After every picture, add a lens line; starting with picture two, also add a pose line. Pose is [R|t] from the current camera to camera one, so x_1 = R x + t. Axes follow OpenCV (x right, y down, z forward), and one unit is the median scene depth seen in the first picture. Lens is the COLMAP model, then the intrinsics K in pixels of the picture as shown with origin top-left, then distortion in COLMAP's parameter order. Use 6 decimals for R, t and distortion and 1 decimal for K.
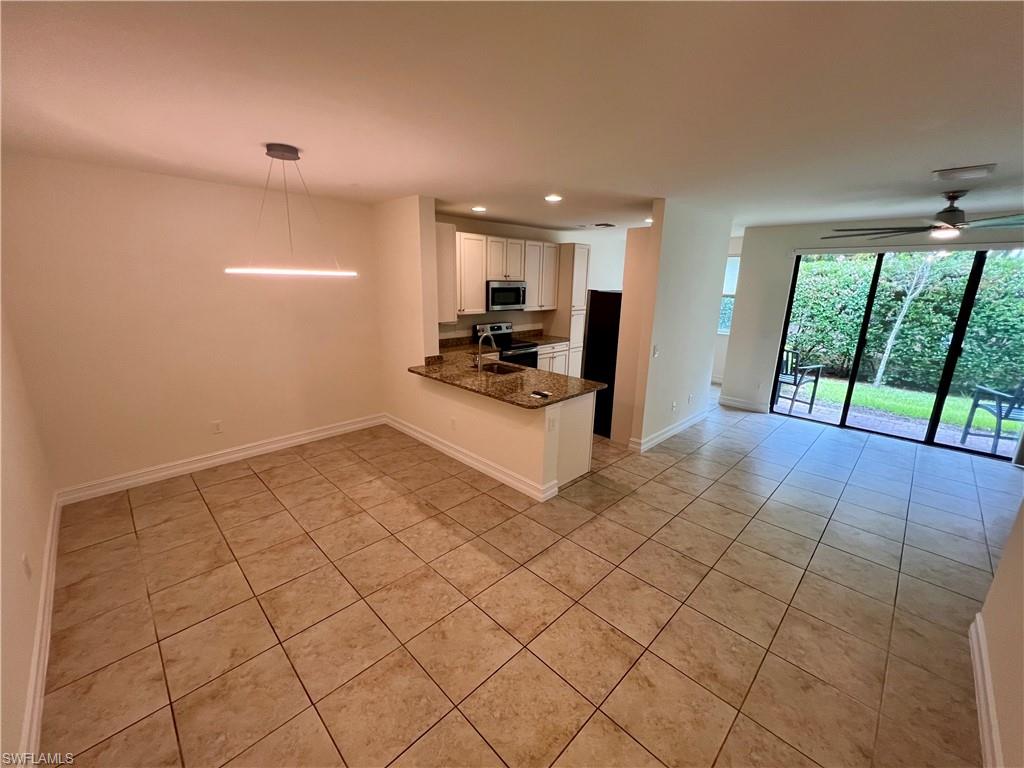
lens RADIAL K [[416.3, 0, 512.7], [0, 416.3, 385.7], [0, 0, 1]] dist [-0.003101, 0.000946]
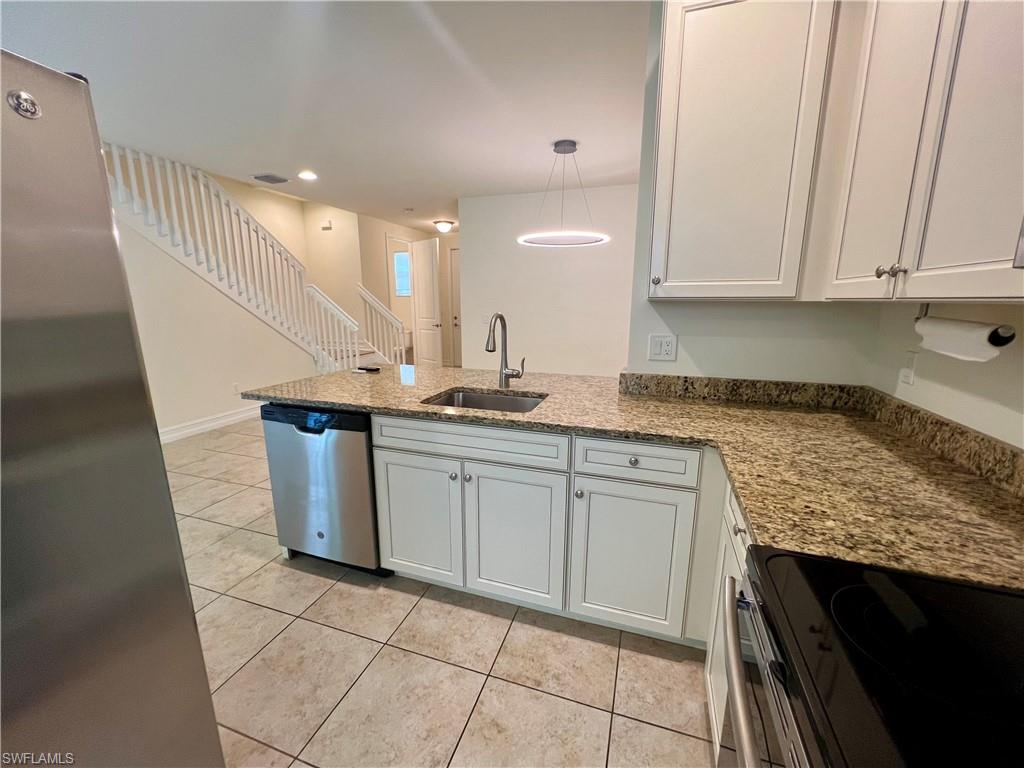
lens RADIAL K [[416.3, 0, 510.3], [0, 416.3, 385.9], [0, 0, 1]] dist [-0.003101, 0.000946]
pose [[-0.898359, 0.069052, -0.433800, 0.126172], [-0.128591, 0.902960, 0.410033, -0.227798], [0.420017, 0.424140, -0.802304, 1.315878]]
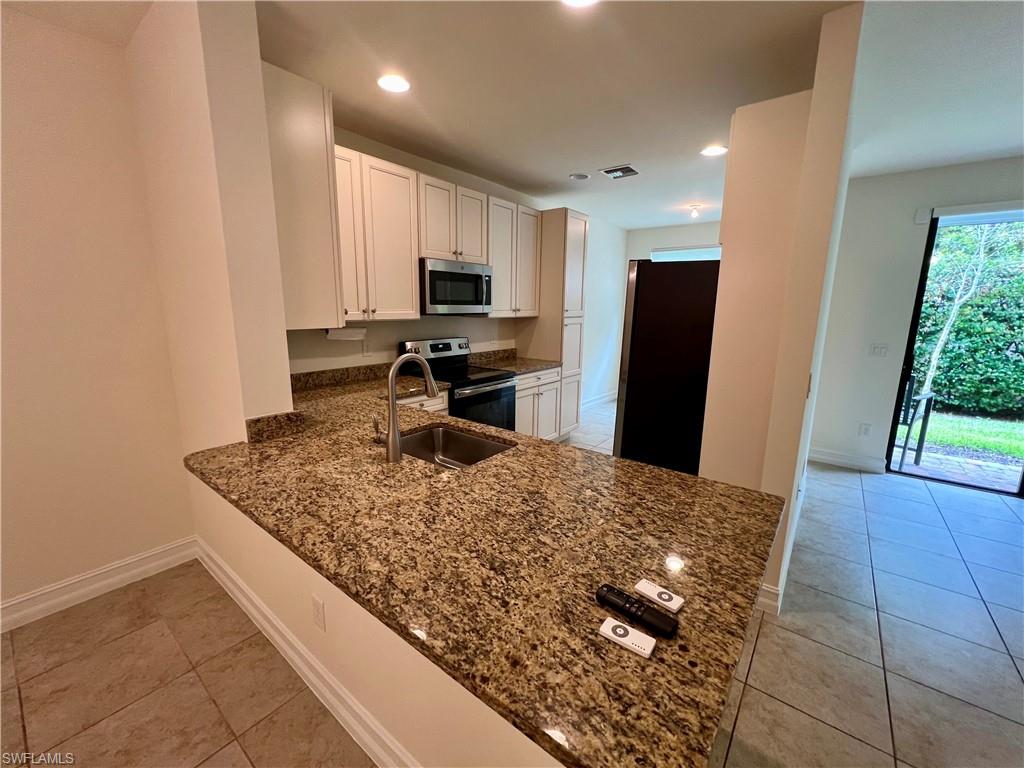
lens RADIAL K [[416.3, 0, 512.1], [0, 416.3, 385.1], [0, 0, 1]] dist [-0.003101, 0.000946]
pose [[0.992486, -0.030169, 0.118577, -0.017136], [0.037269, 0.997613, -0.058127, -0.068120], [-0.116540, 0.062110, 0.991242, 0.586802]]
